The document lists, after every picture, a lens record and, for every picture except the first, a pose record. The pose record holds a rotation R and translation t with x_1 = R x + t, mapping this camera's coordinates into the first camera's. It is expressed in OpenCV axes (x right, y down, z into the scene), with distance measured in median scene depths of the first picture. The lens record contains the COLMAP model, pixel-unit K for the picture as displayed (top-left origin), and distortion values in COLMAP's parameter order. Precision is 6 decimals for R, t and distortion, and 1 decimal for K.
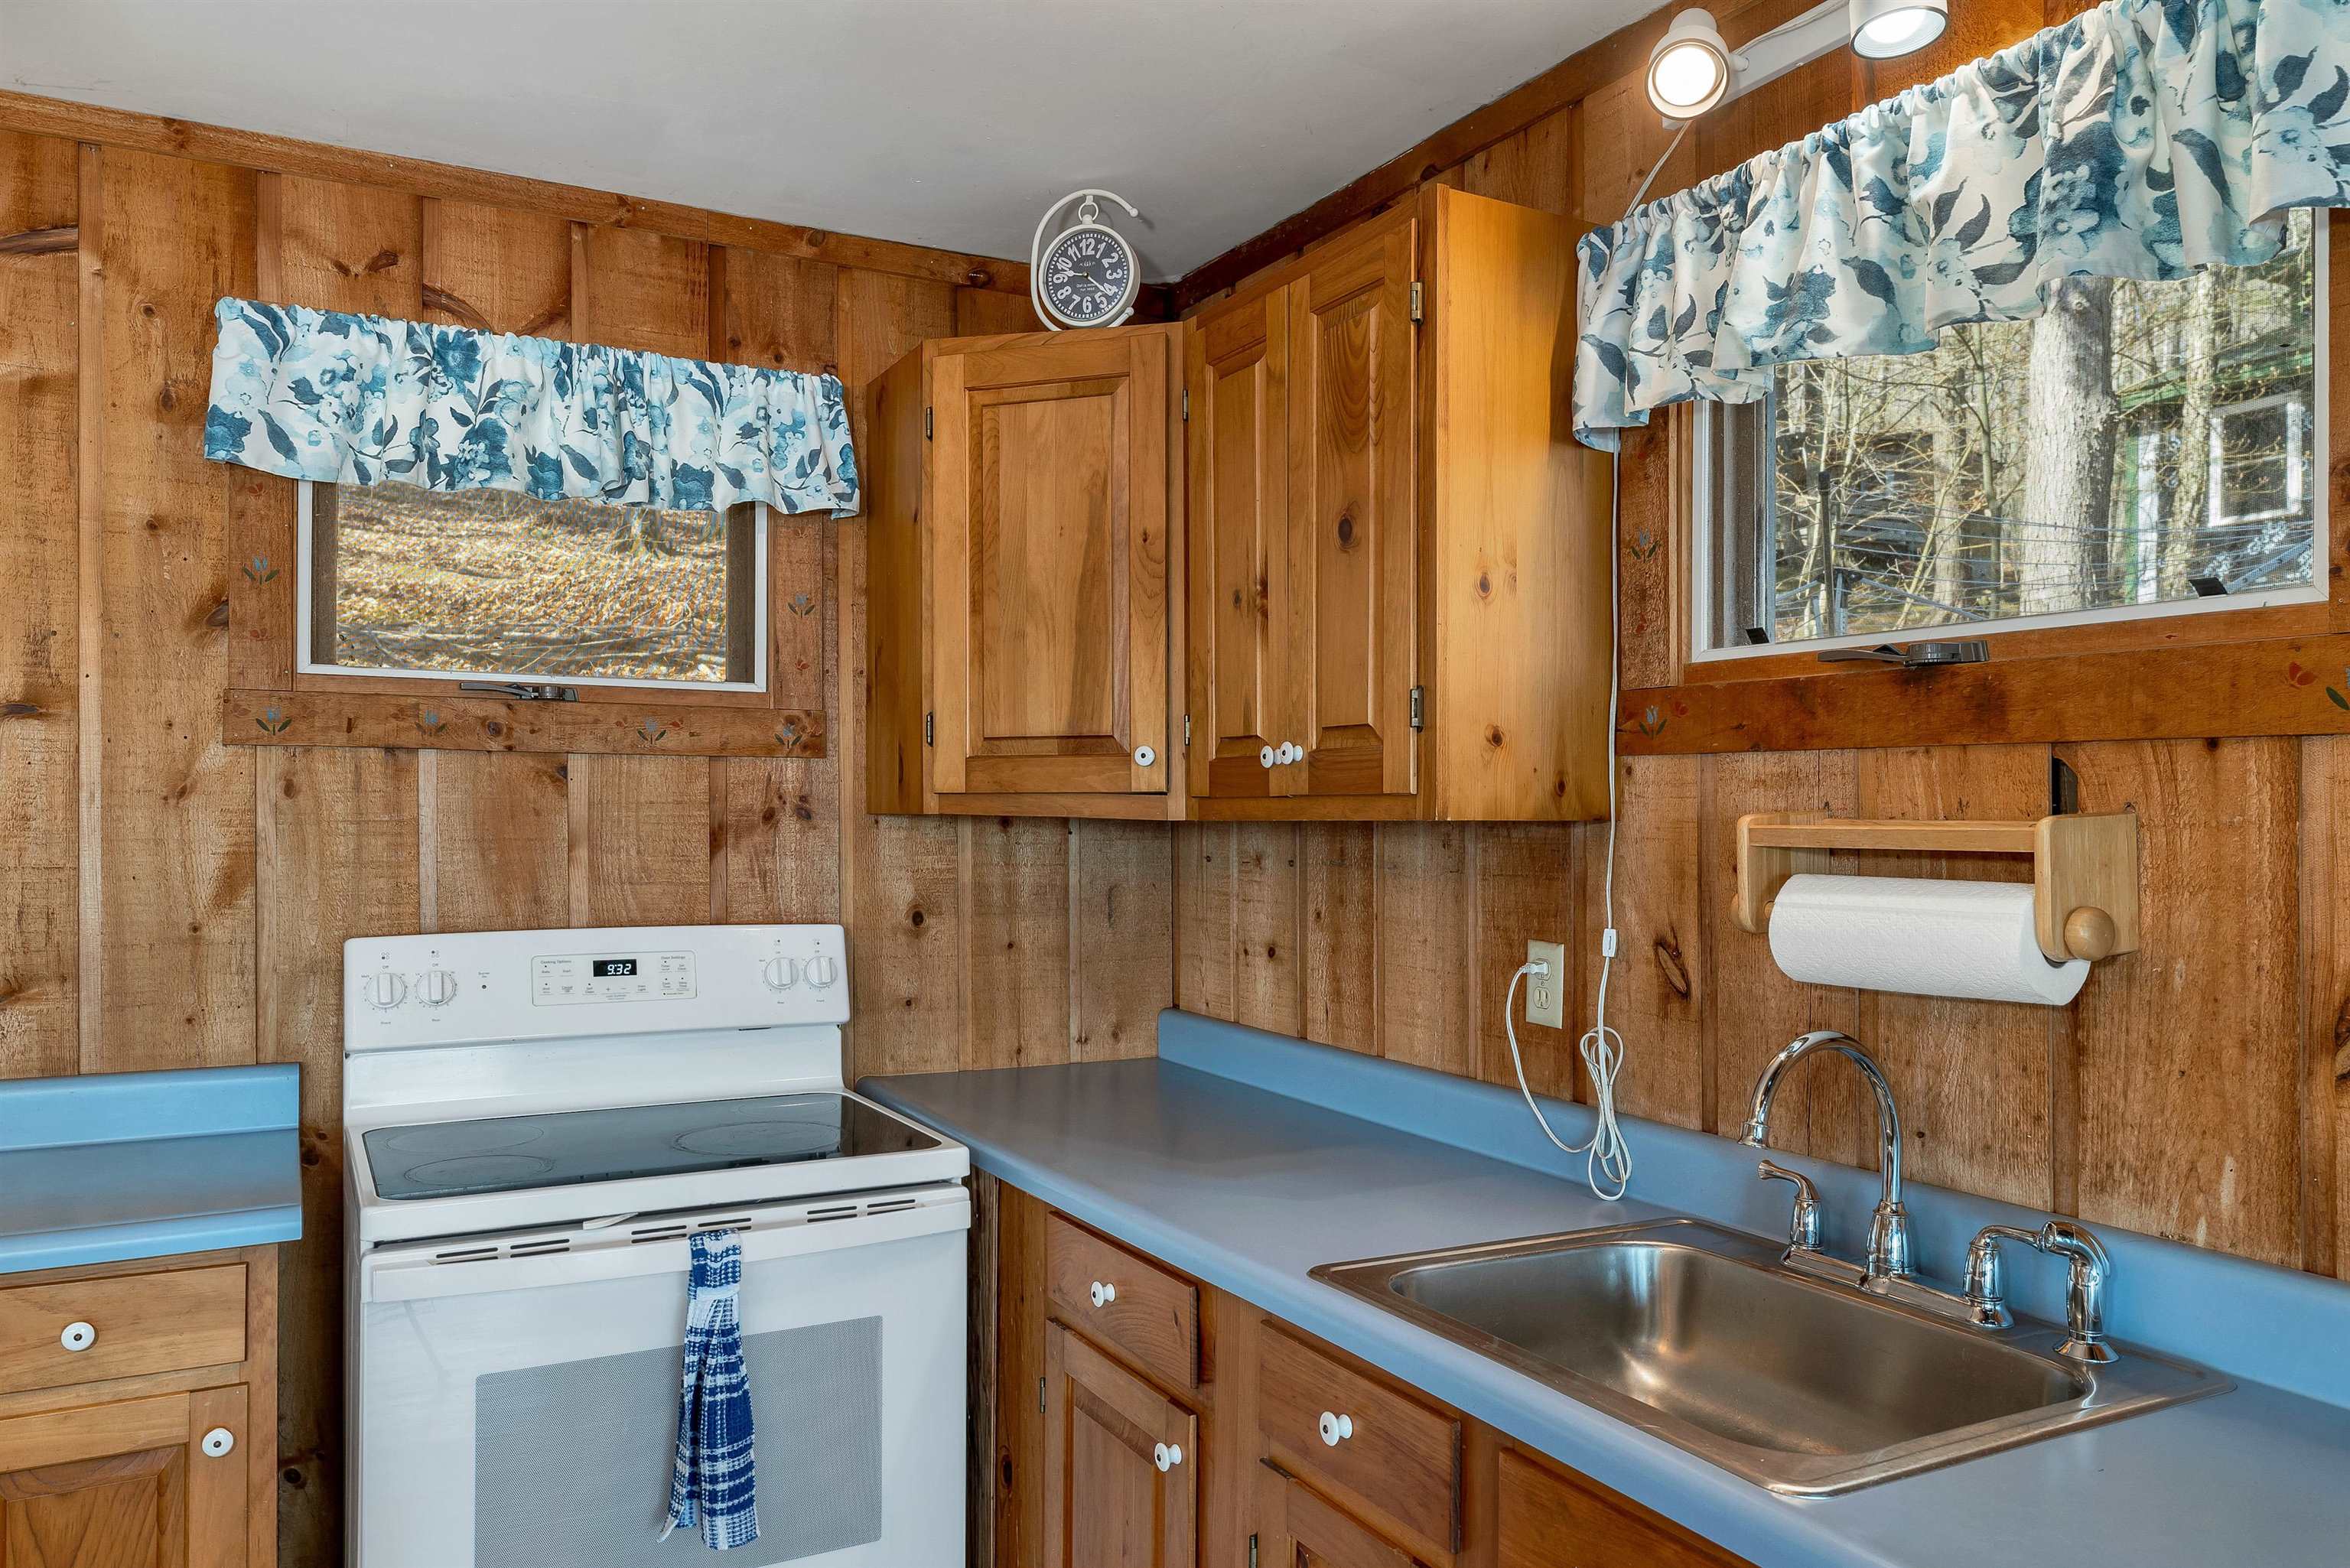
lens RADIAL K [[1615.5, 0, 1154.1], [0, 1615.5, 817.6], [0, 0, 1]] dist [0.004686, -0.005703]
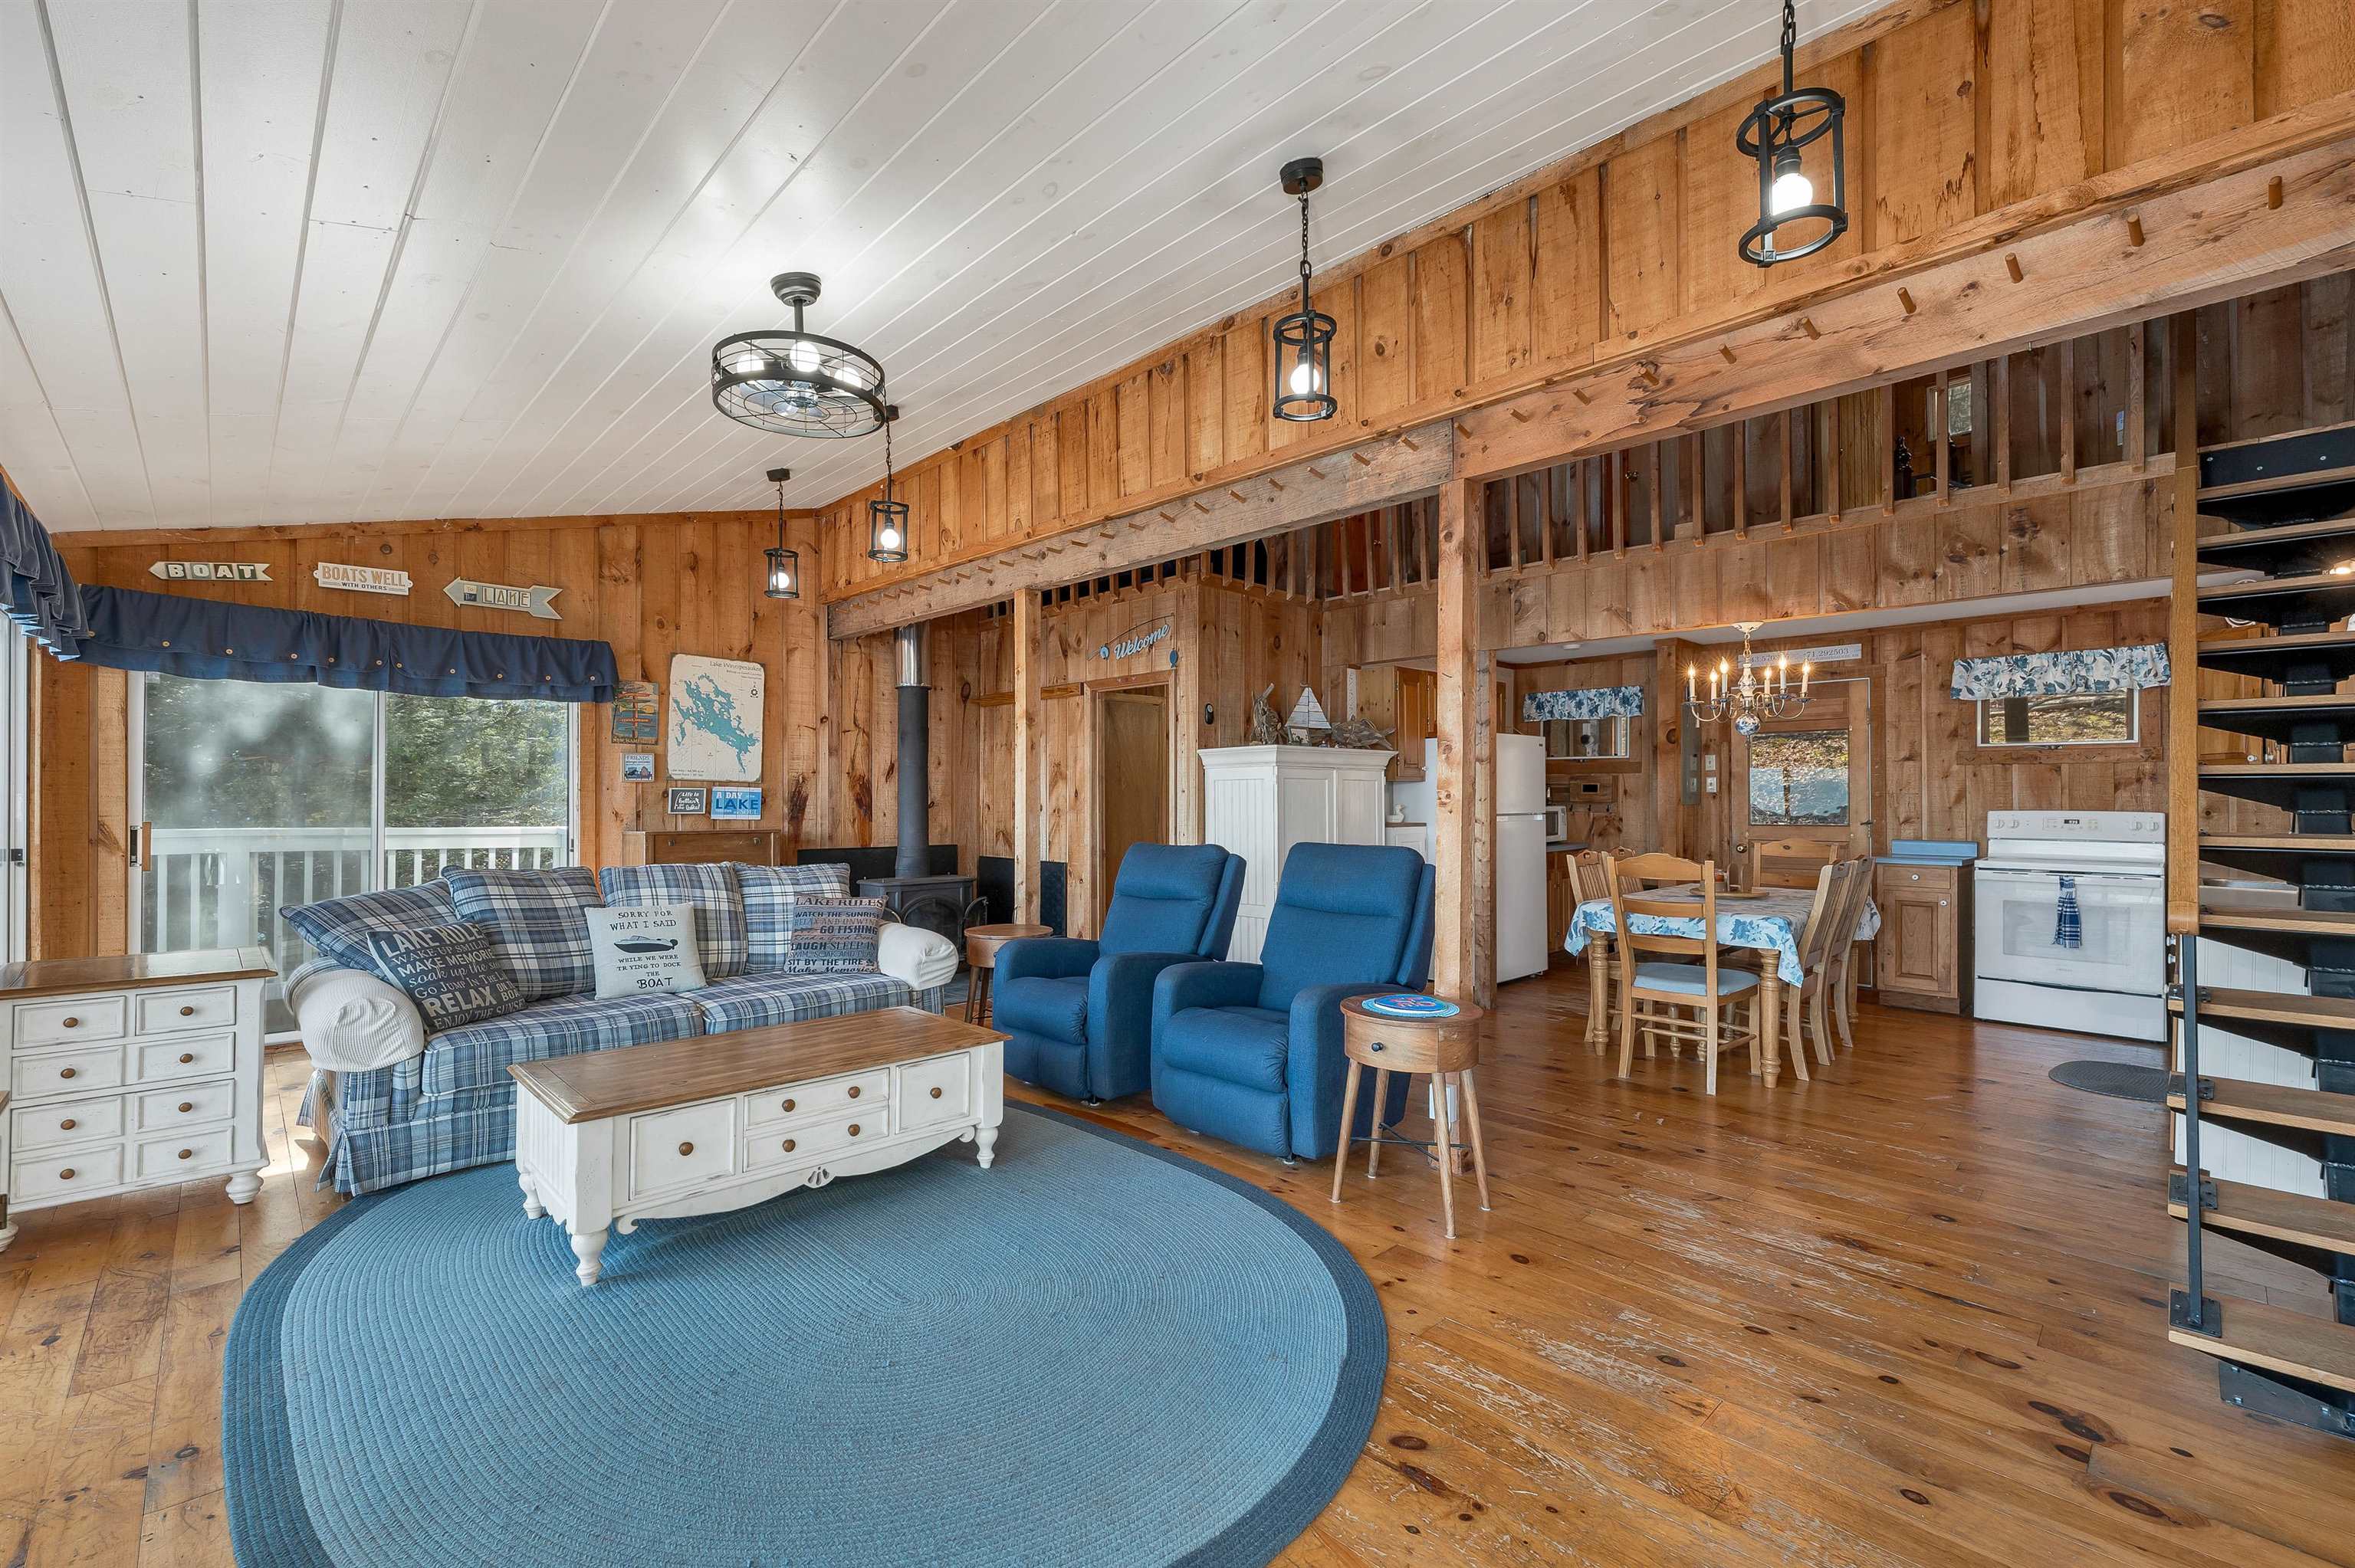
lens RADIAL K [[971.4, 0, 1182.2], [0, 971.4, 790.0], [0, 0, 1]] dist [-0.001340, -0.000396]
pose [[0.280793, -0.010551, -0.959710, 1.317516], [-0.002649, 0.999927, -0.011768, 0.057311], [0.959765, 0.005847, 0.280745, -1.690344]]
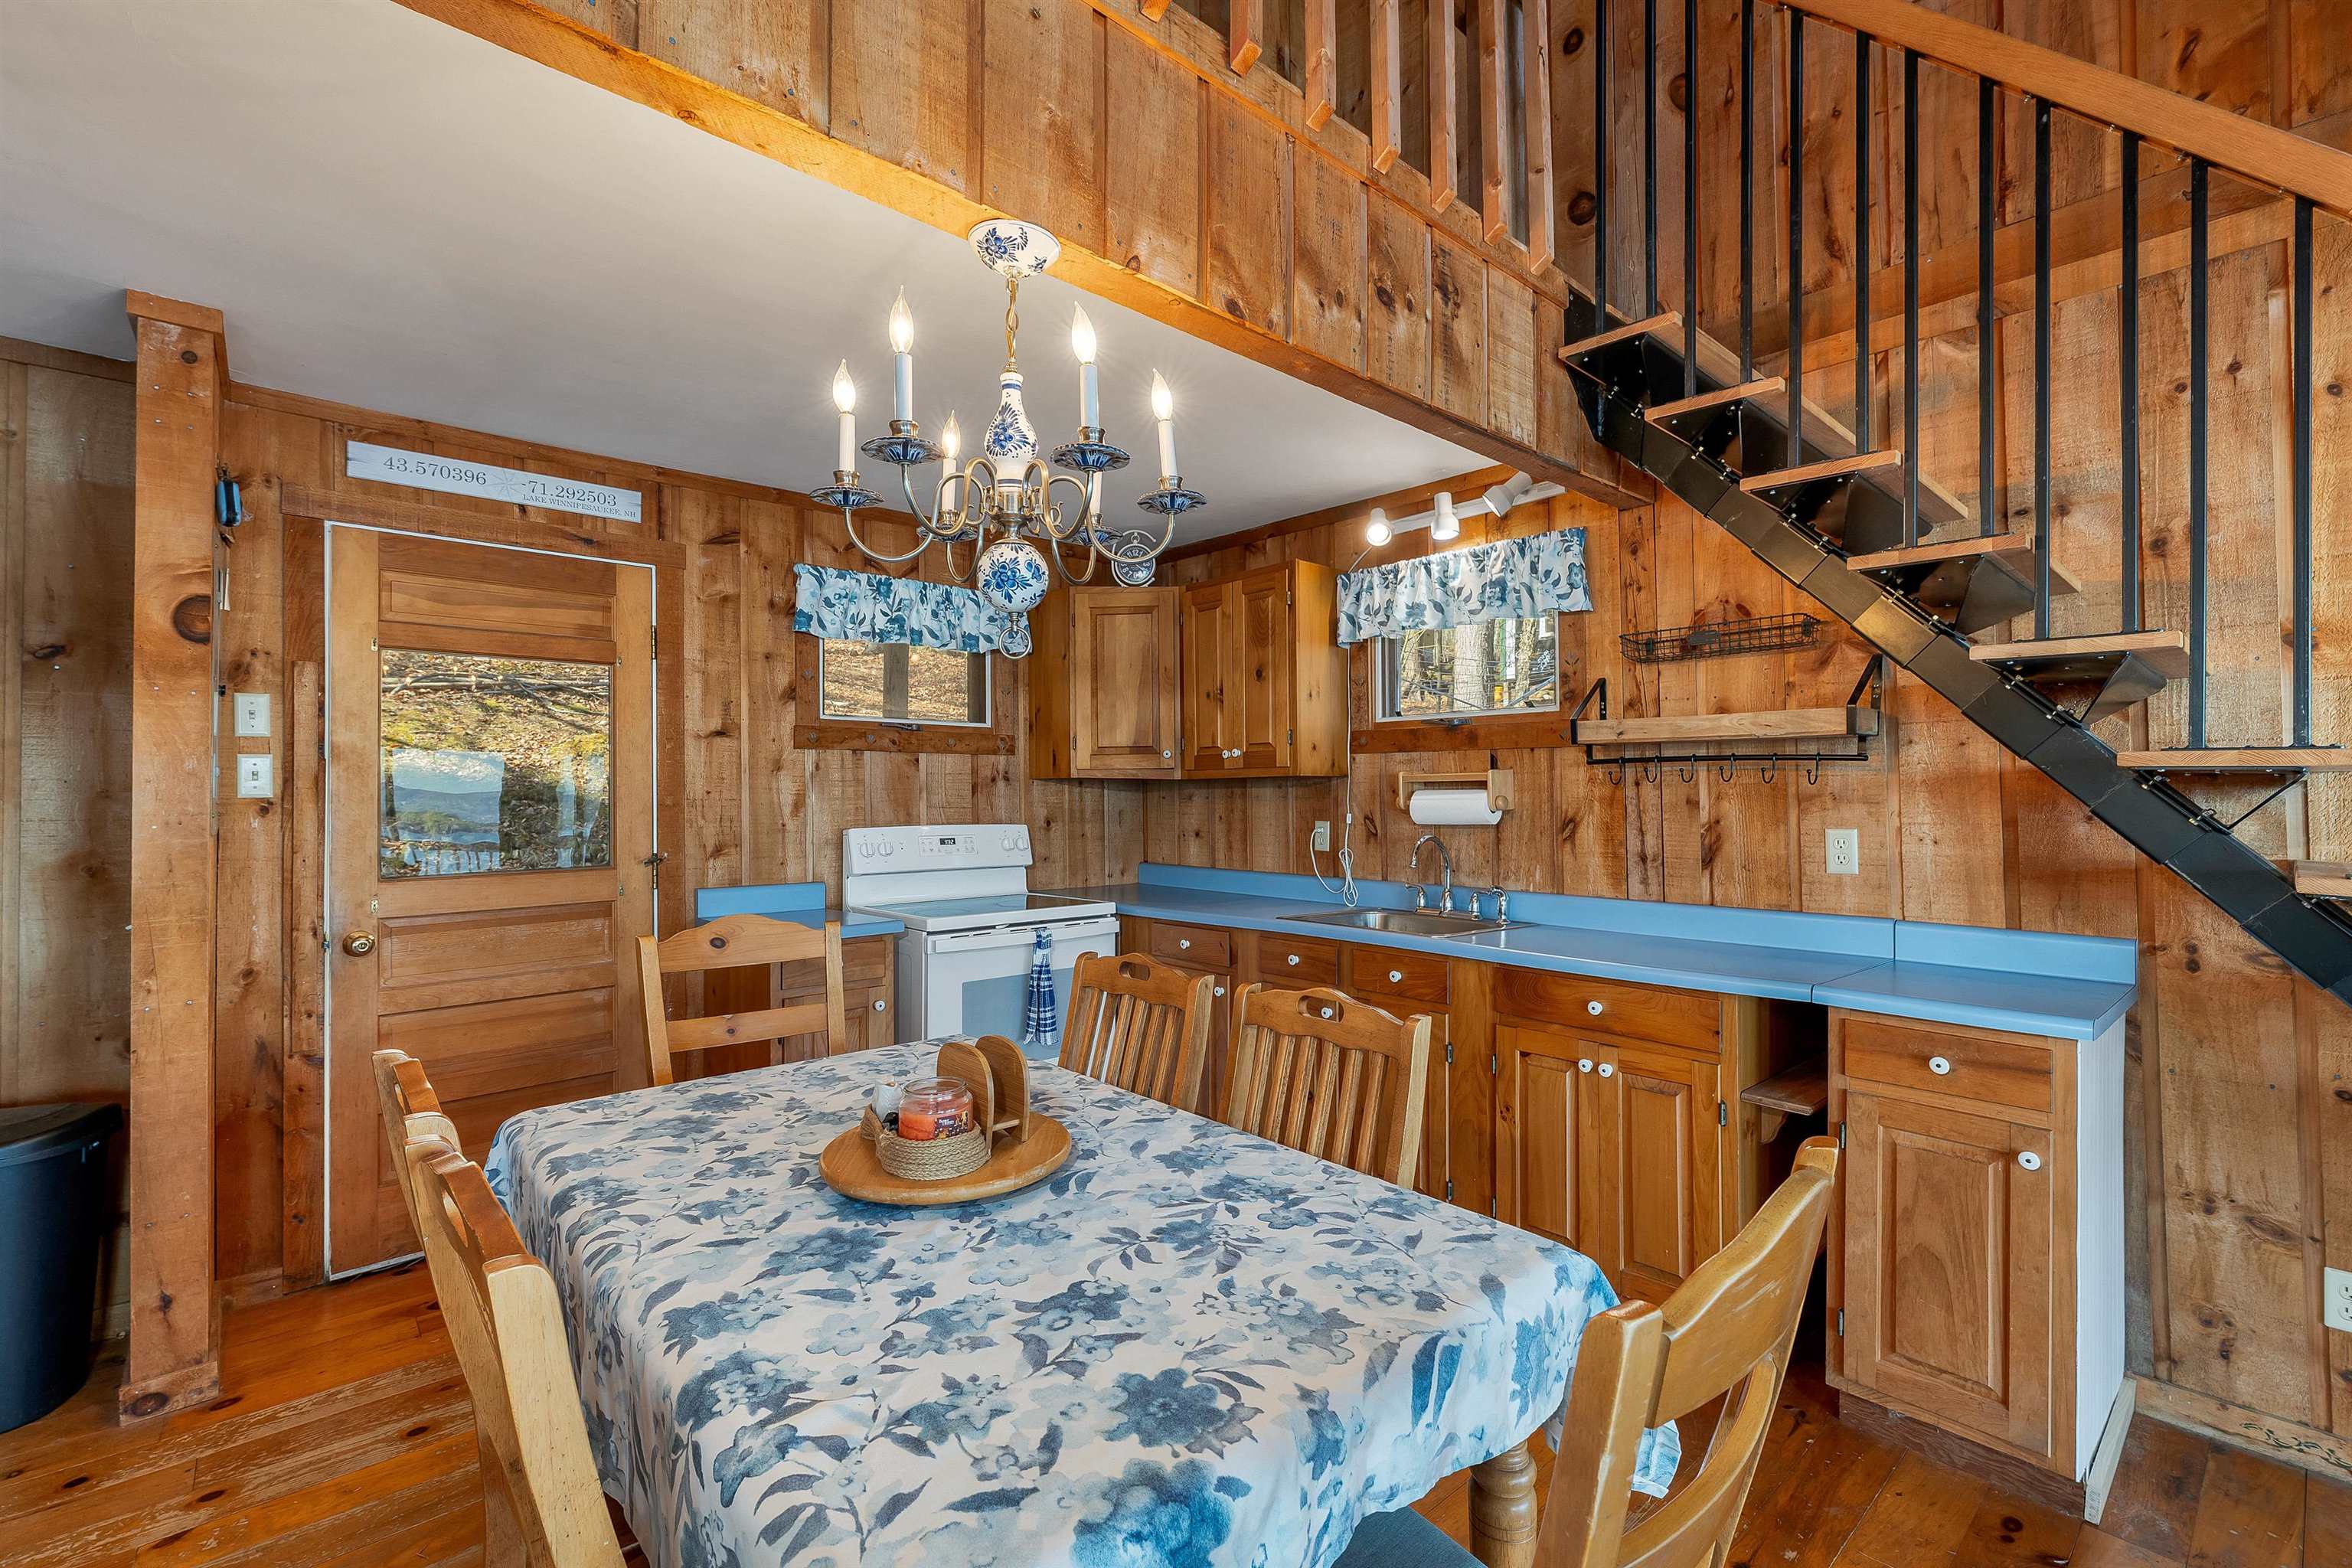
lens RADIAL K [[1022.4, 0, 1172.6], [0, 1022.4, 780.8], [0, 0, 1]] dist [0.001879, 0.000293]
pose [[0.973508, -0.003440, 0.228626, -0.386176], [0.007829, 0.999802, -0.018294, 0.035825], [-0.228517, 0.019600, 0.973343, -0.616946]]
